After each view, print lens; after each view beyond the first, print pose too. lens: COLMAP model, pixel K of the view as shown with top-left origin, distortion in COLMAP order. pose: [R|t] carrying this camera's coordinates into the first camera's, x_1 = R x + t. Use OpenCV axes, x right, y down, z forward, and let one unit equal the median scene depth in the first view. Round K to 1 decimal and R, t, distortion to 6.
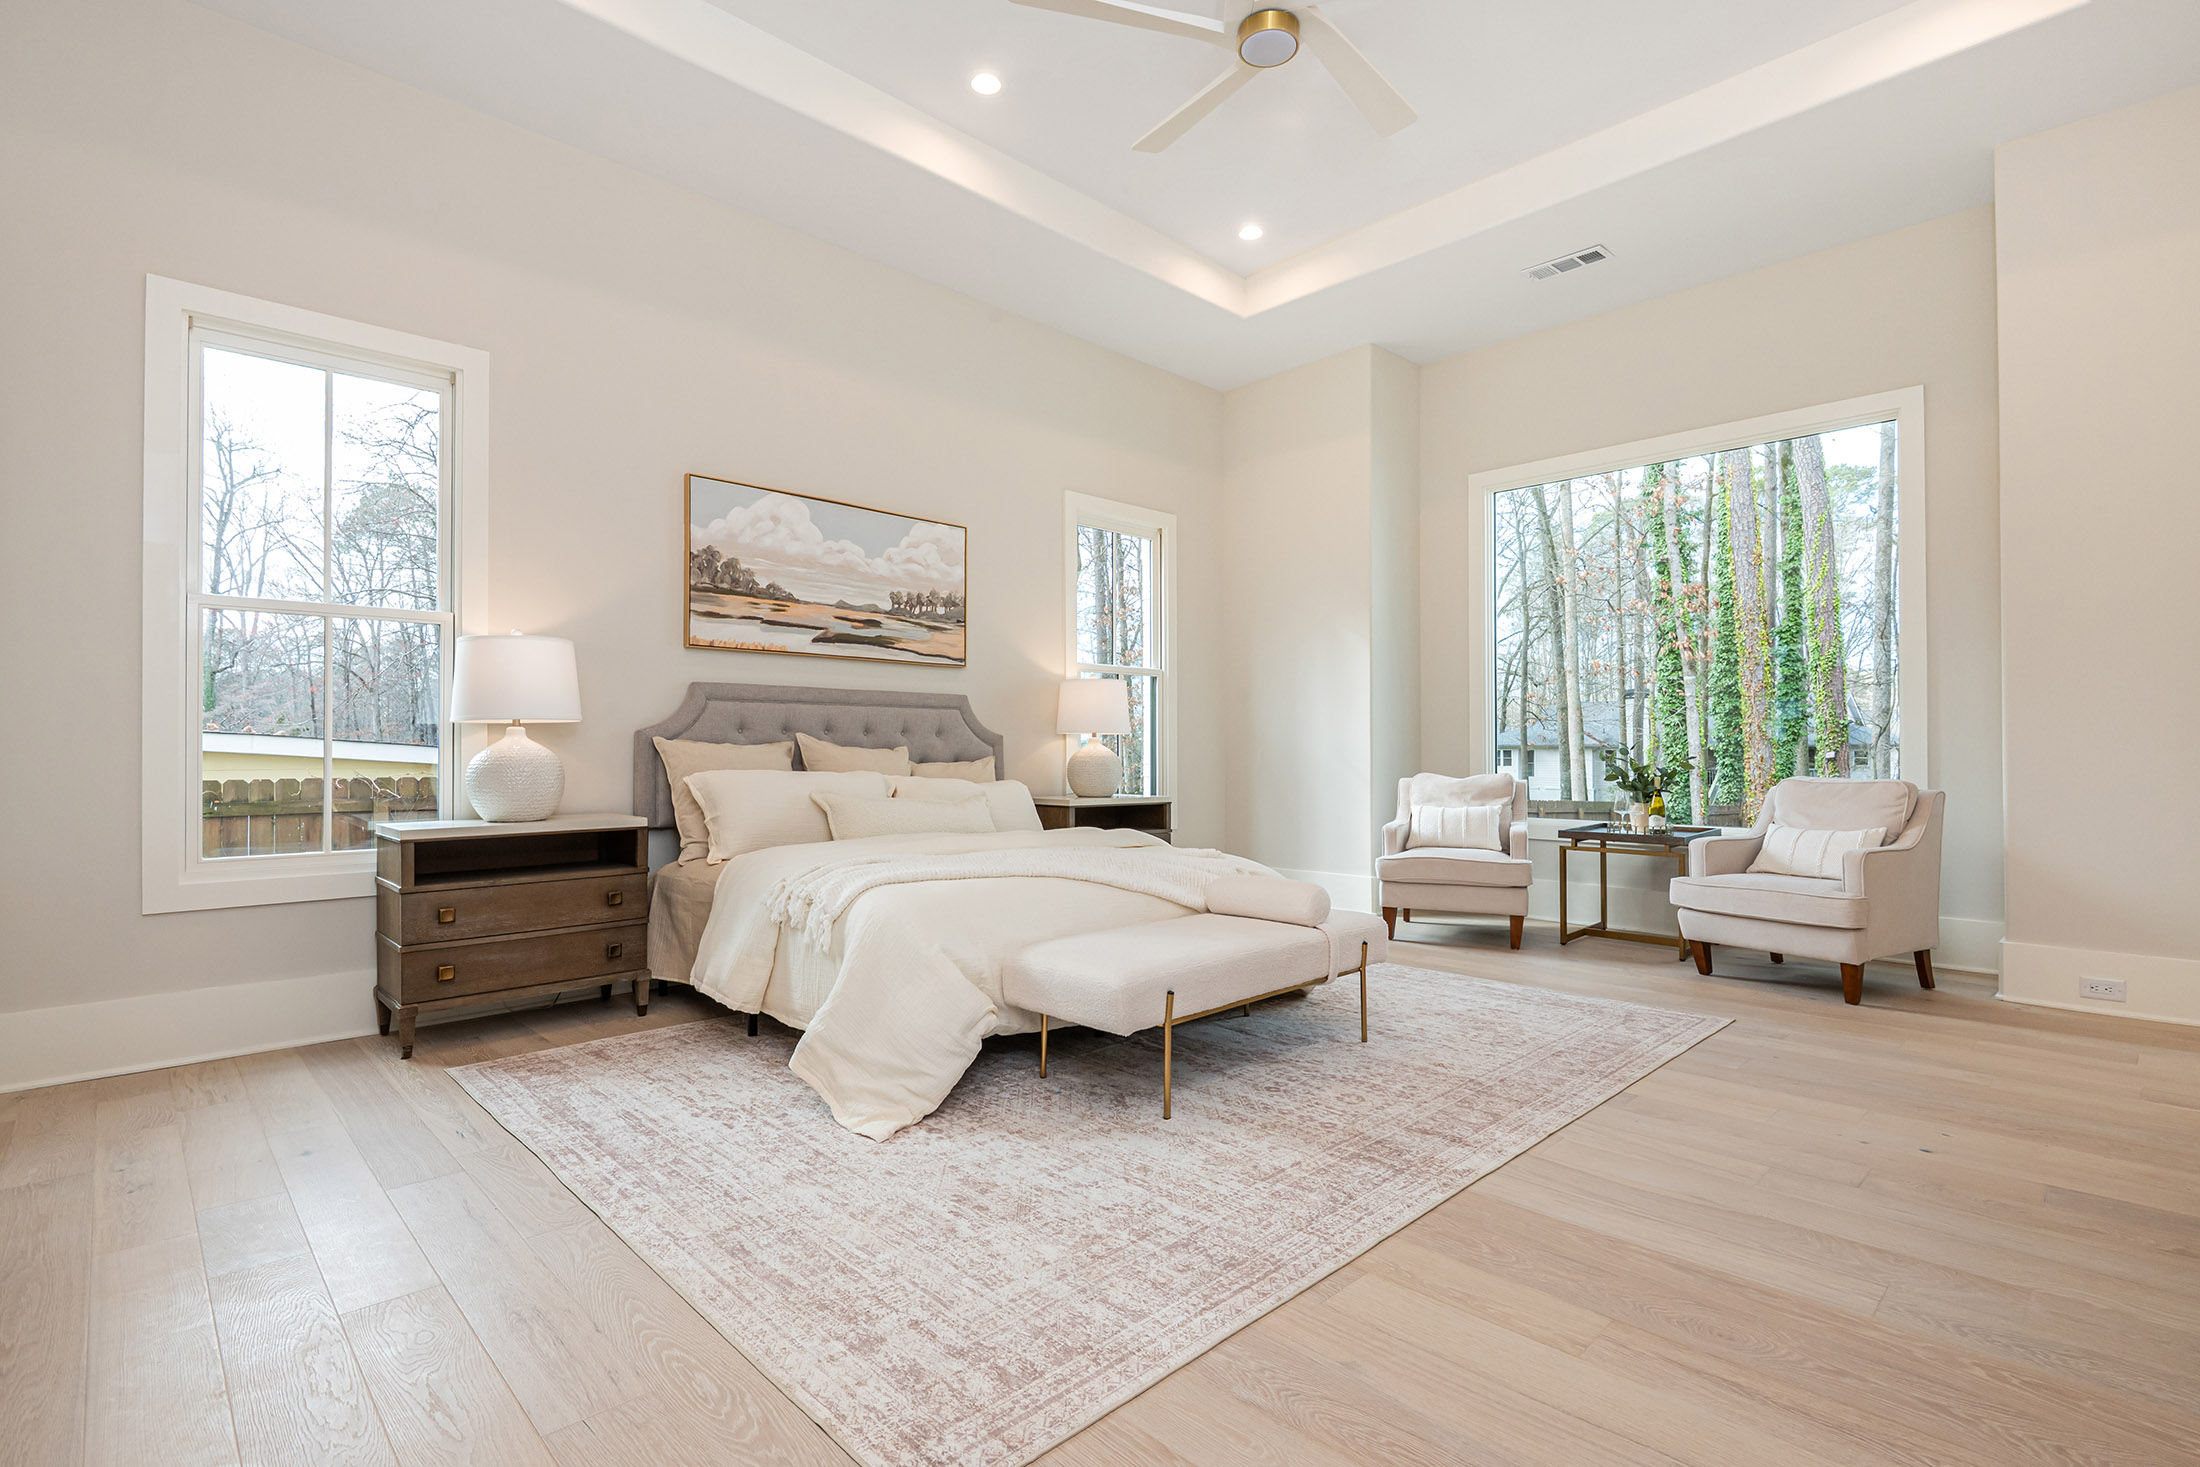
lens RADIAL K [[1045.6, 0, 1100.0], [0, 1045.6, 733.5], [0, 0, 1]] dist [0.001825, -0.002761]
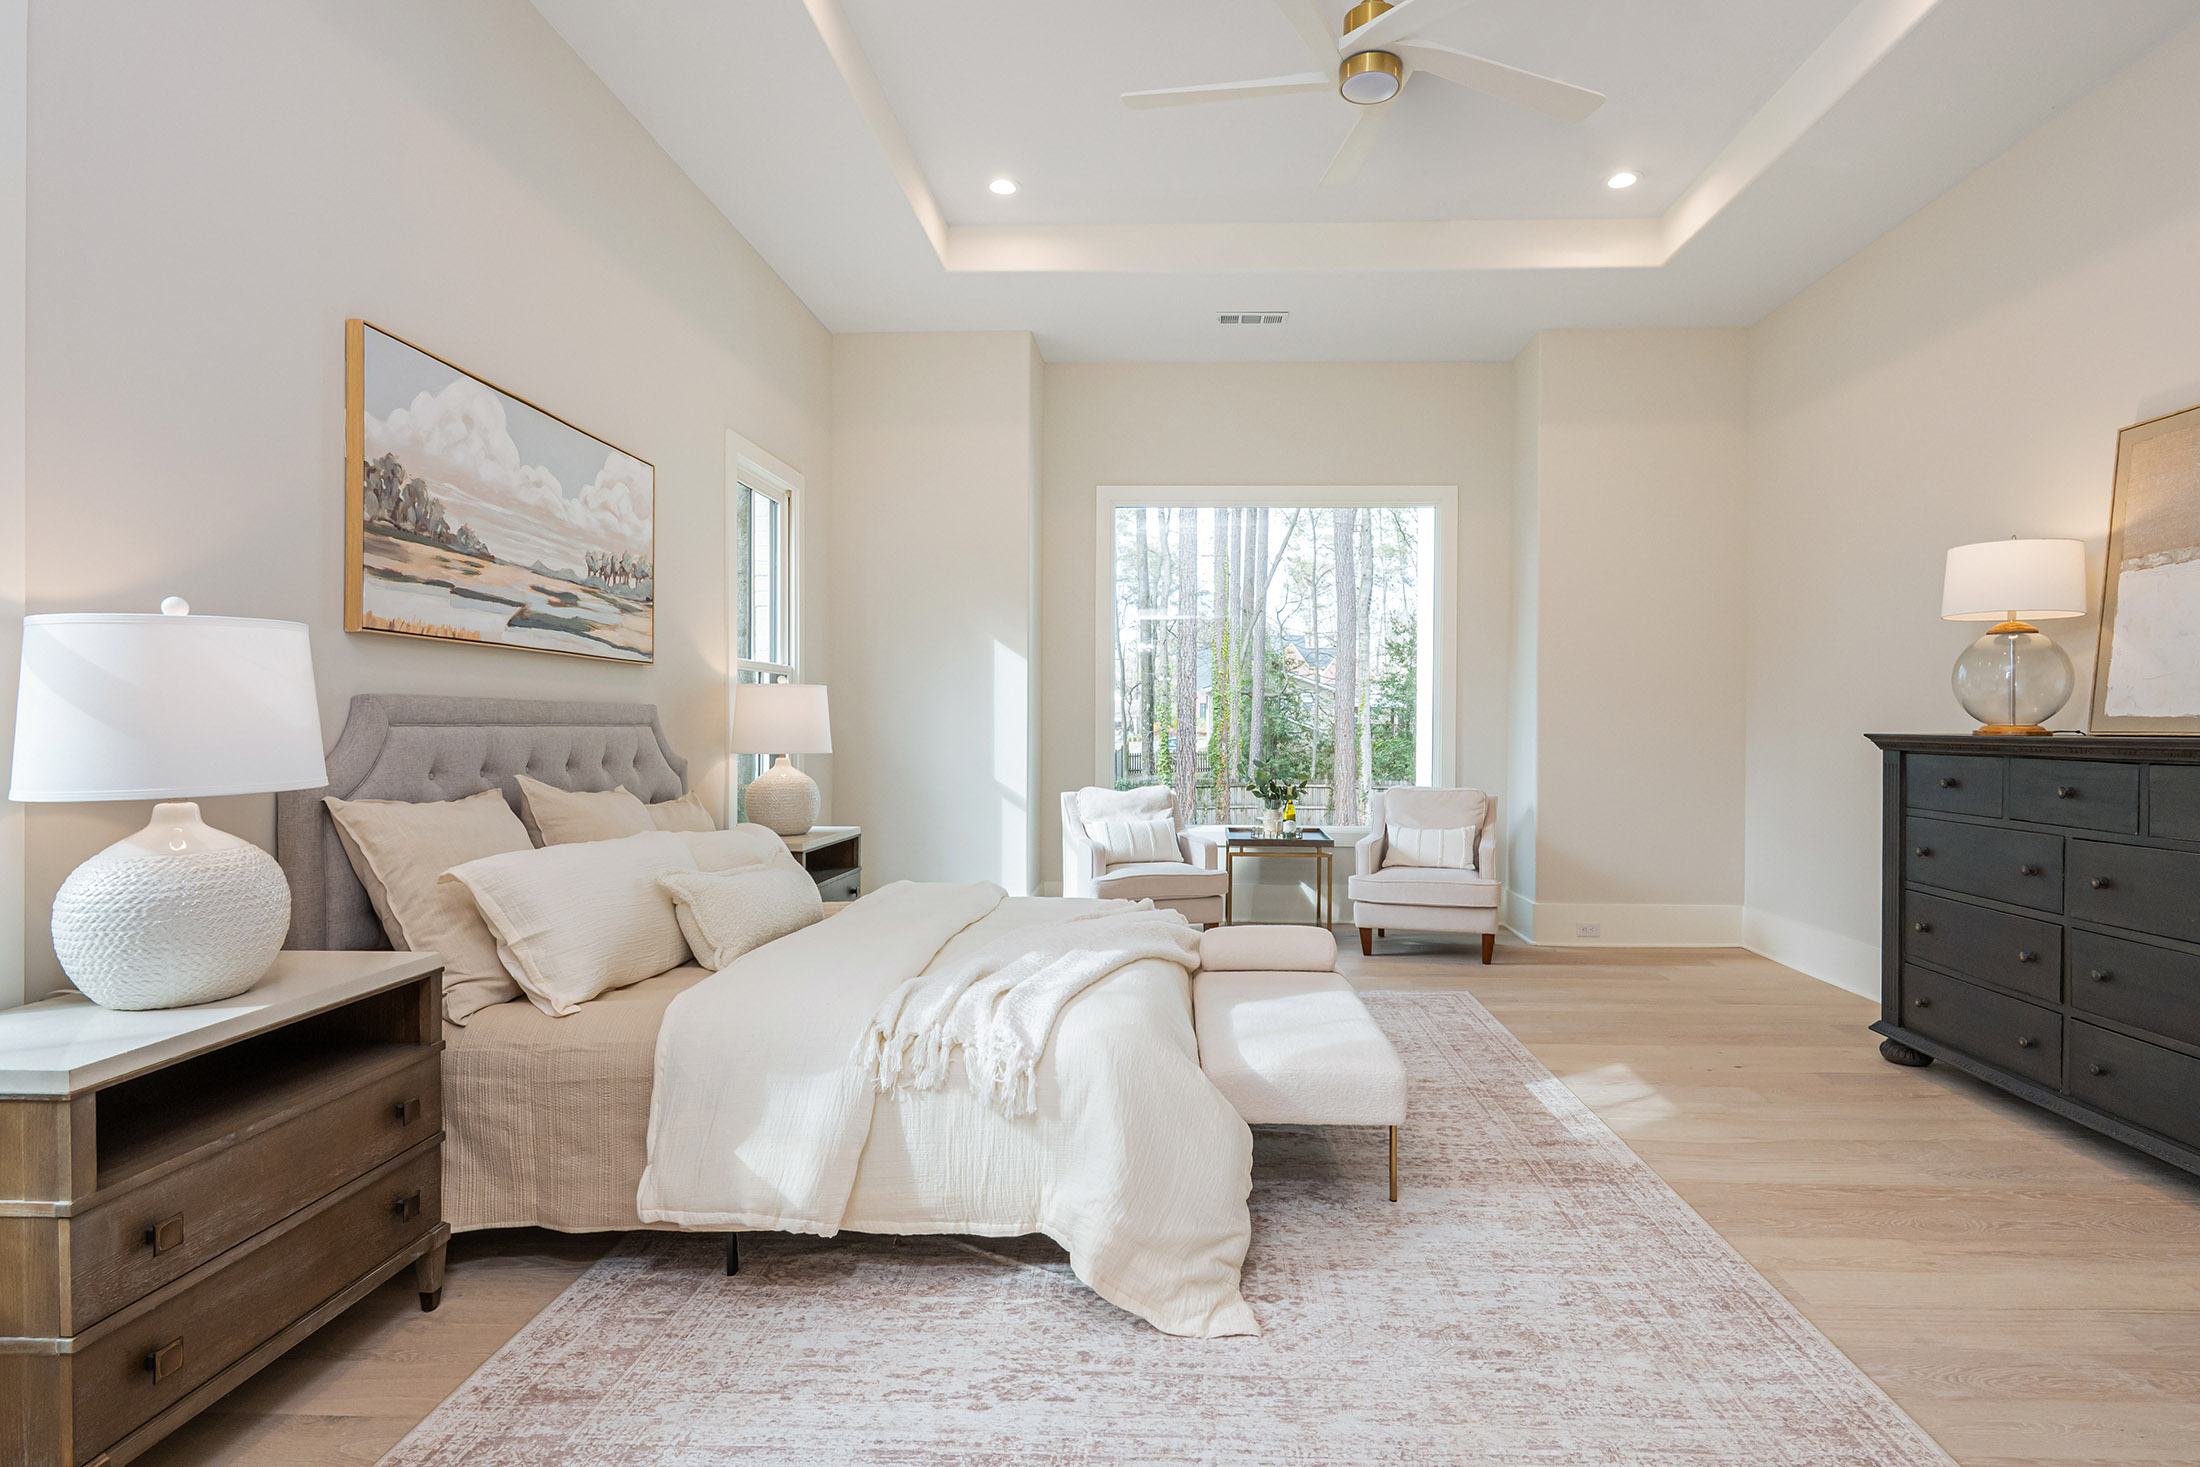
lens RADIAL K [[1139.9, 0, 1107.2], [0, 1139.9, 712.6], [0, 0, 1]] dist [0.000612, -0.002692]
pose [[0.708174, 0.006829, 0.706005, -0.535808], [-0.018011, 0.999803, 0.008395, -0.051106], [-0.705808, -0.018660, 0.708157, 0.283104]]
